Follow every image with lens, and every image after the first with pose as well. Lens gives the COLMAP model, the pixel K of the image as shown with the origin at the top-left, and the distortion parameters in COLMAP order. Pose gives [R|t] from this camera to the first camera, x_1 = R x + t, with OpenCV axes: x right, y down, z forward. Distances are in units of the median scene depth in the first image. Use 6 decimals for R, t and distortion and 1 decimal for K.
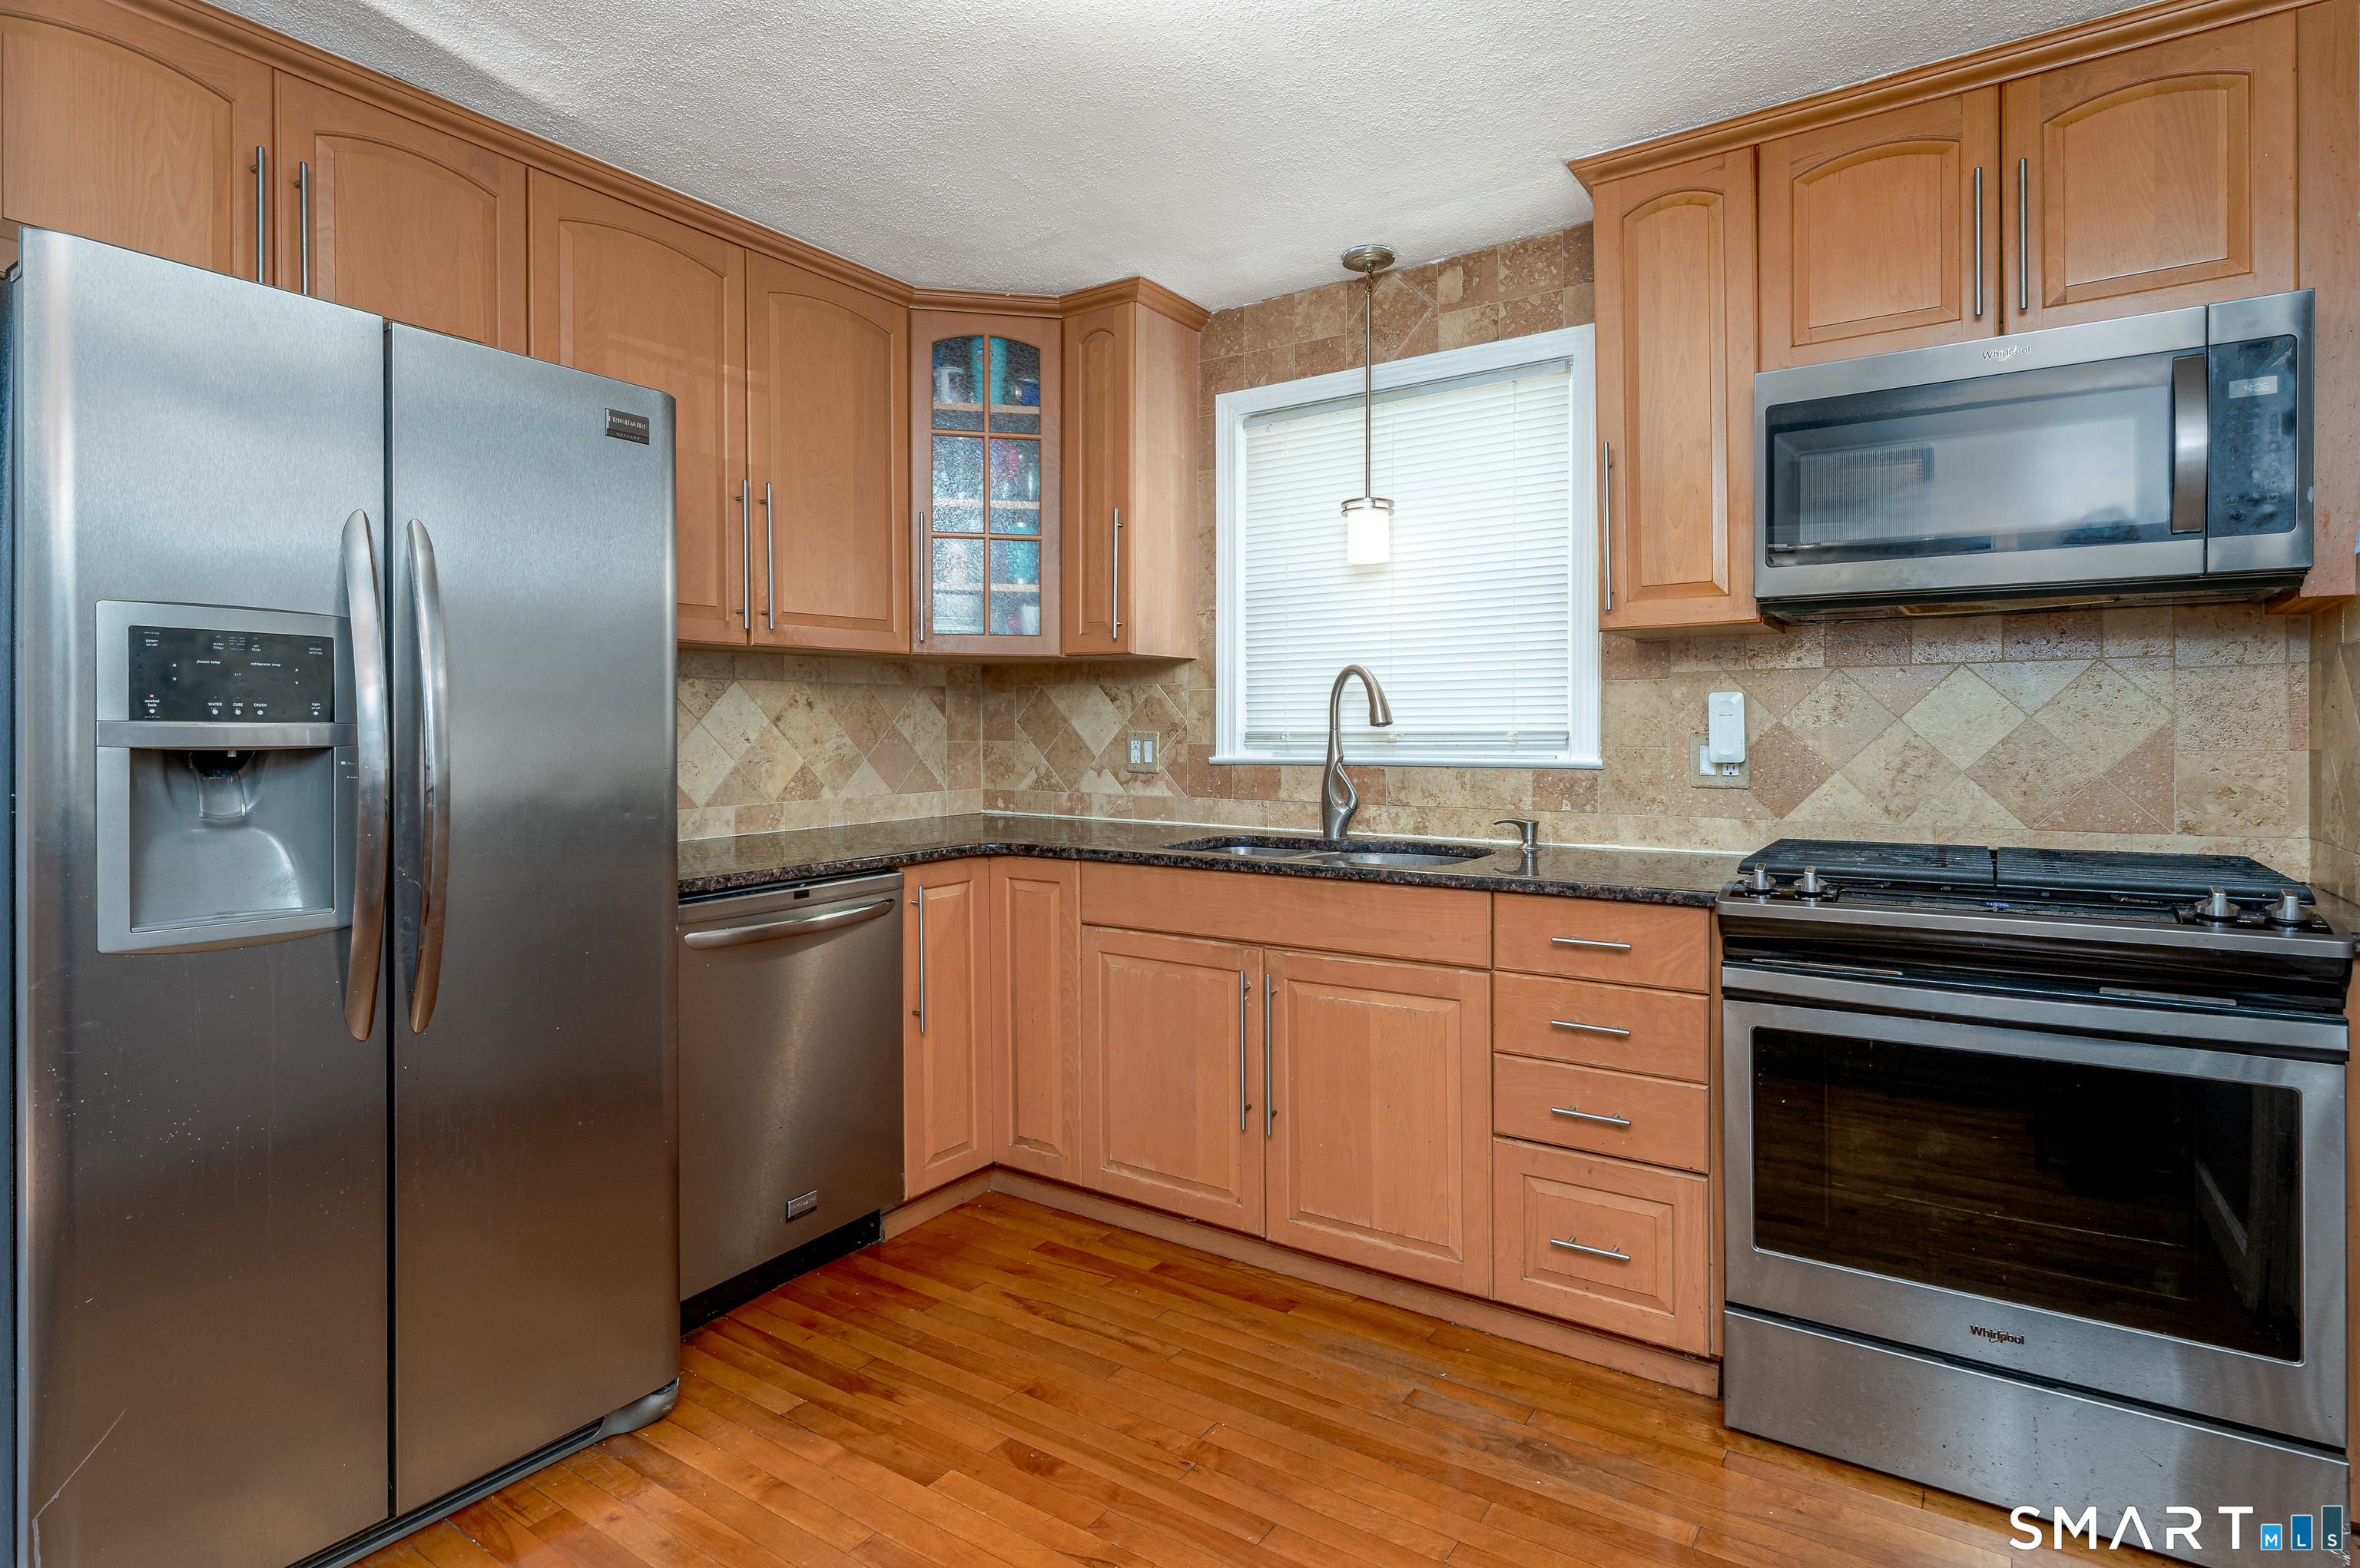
lens RADIAL K [[1199.1, 0, 1177.4], [0, 1199.1, 761.9], [0, 0, 1]] dist [-0.000004, -0.000078]
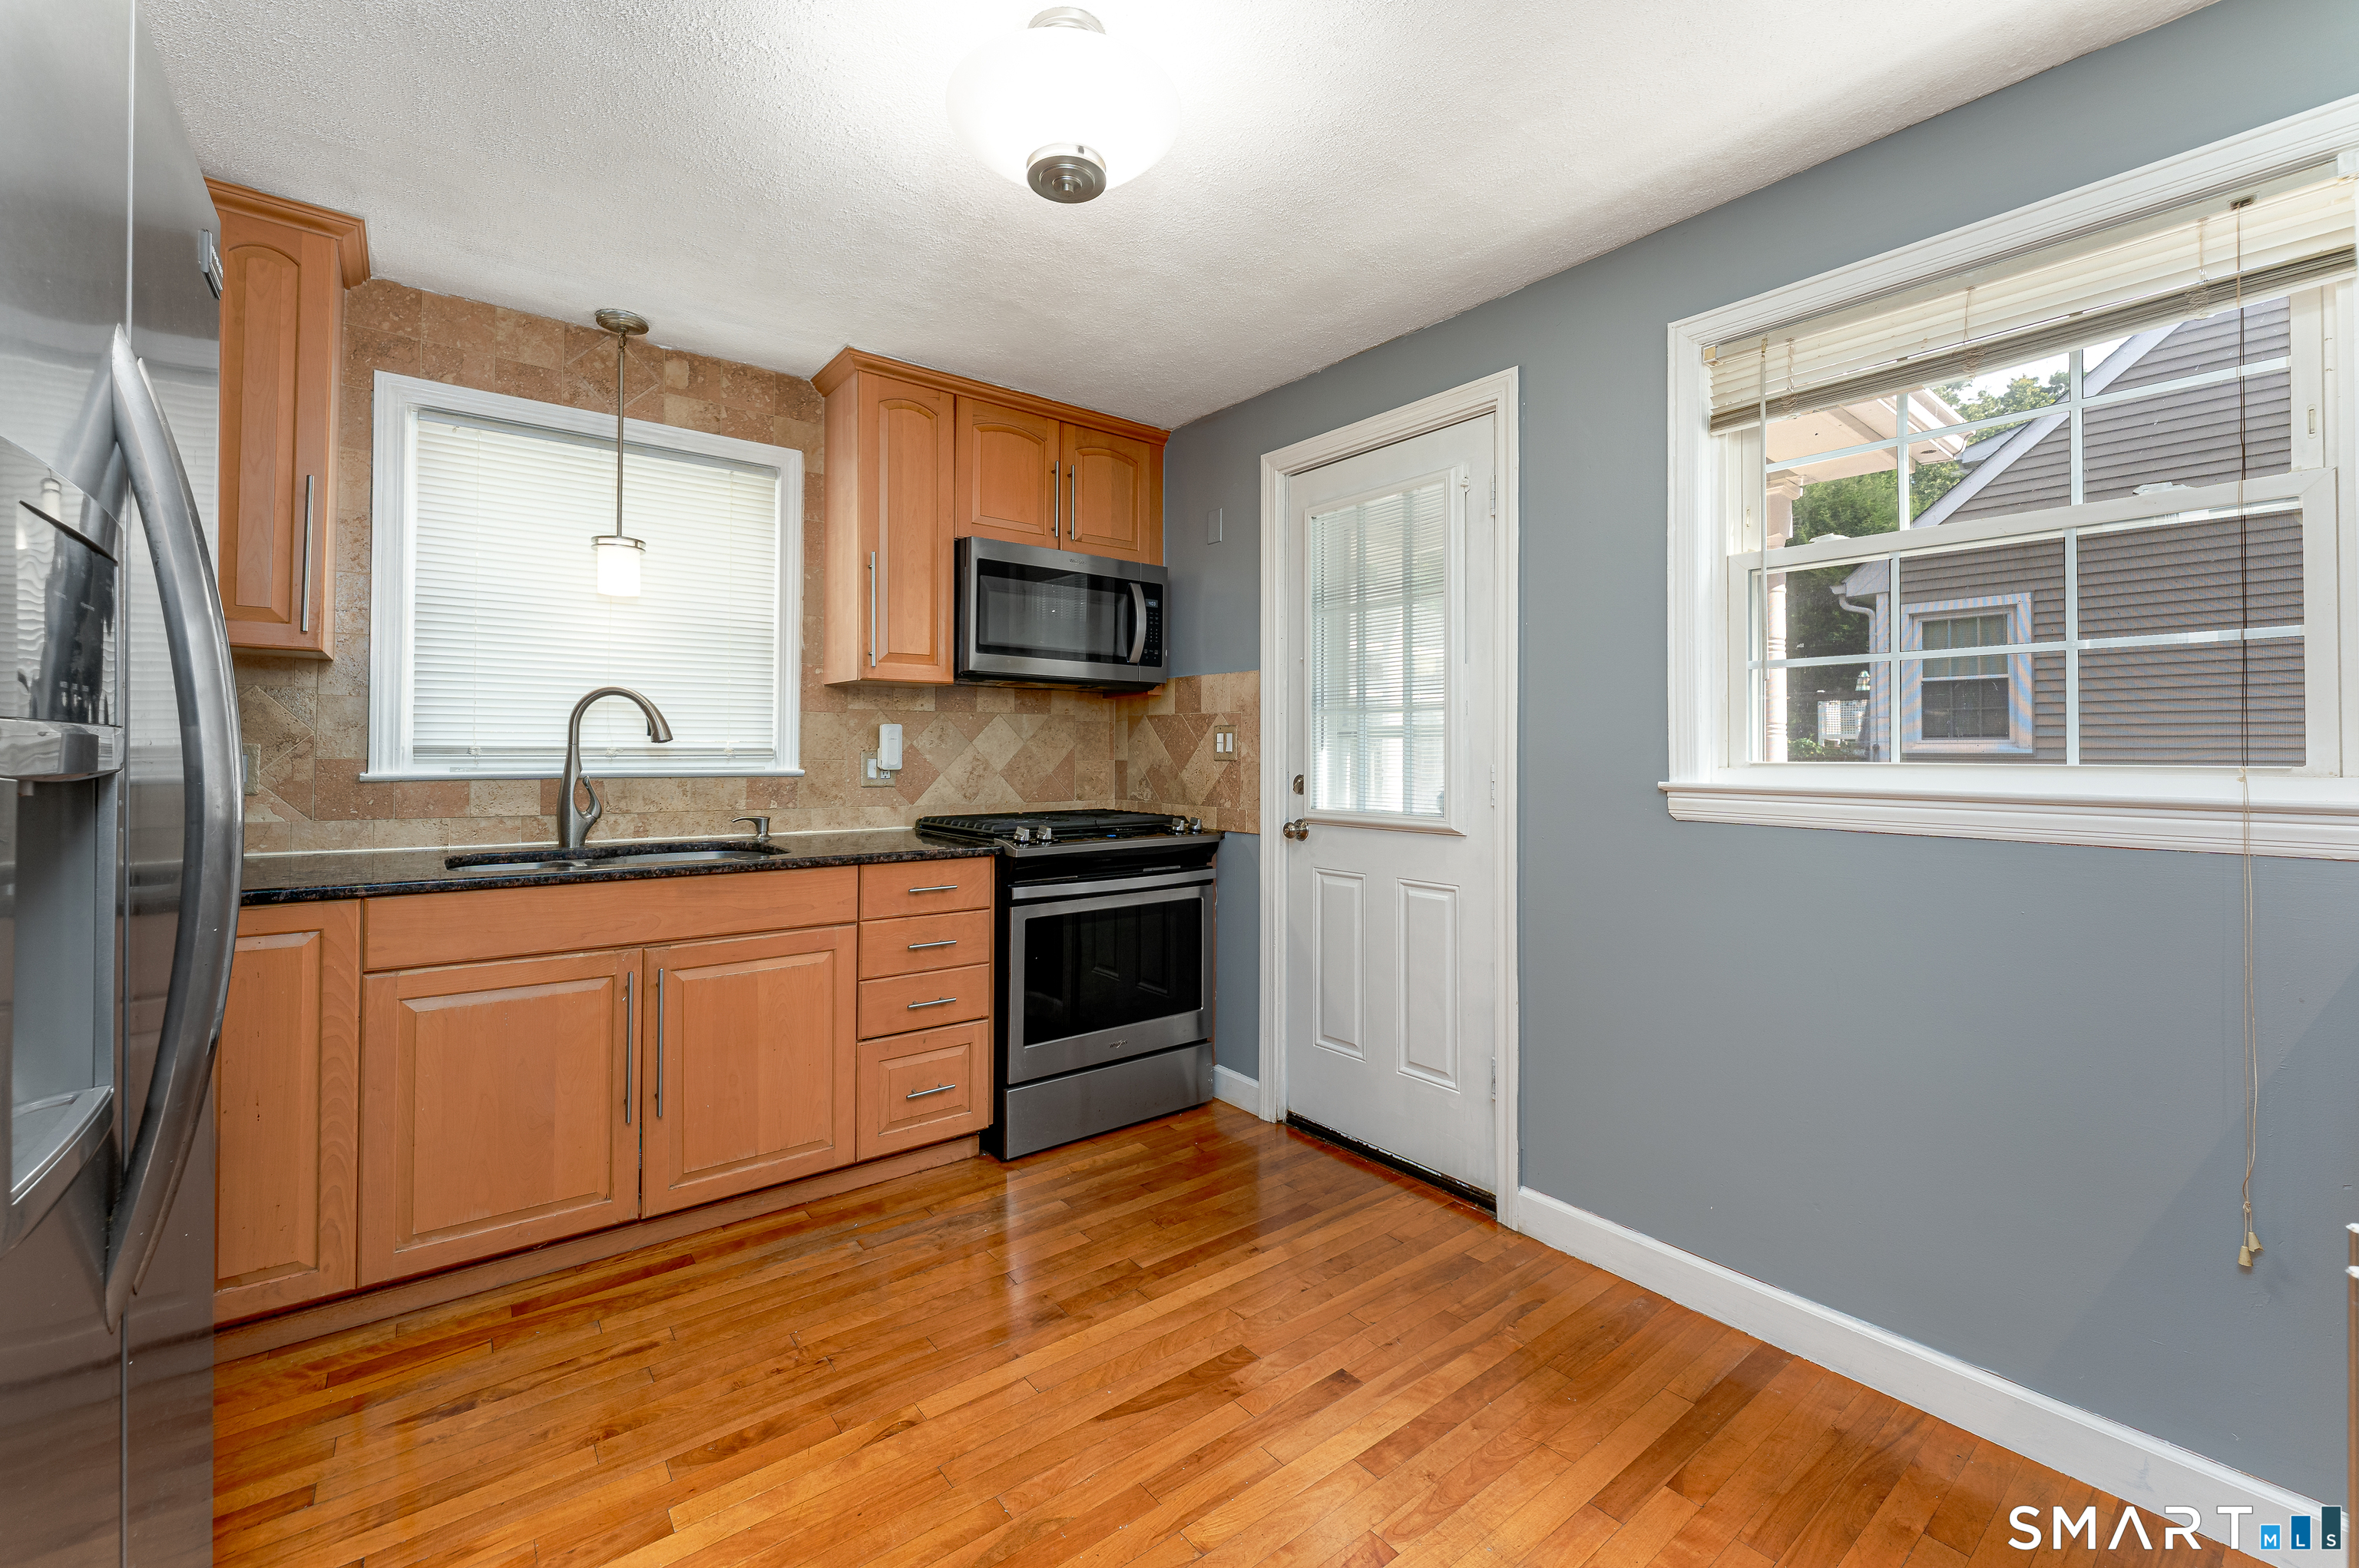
lens RADIAL K [[962.6, 0, 1184.1], [0, 962.6, 756.1], [0, 0, 1]] dist [0.001130, -0.000110]
pose [[0.302899, -0.000378, 0.953023, -0.532923], [0.015402, 0.999871, -0.004498, -0.004942], [-0.952898, 0.016041, 0.302866, 0.237230]]
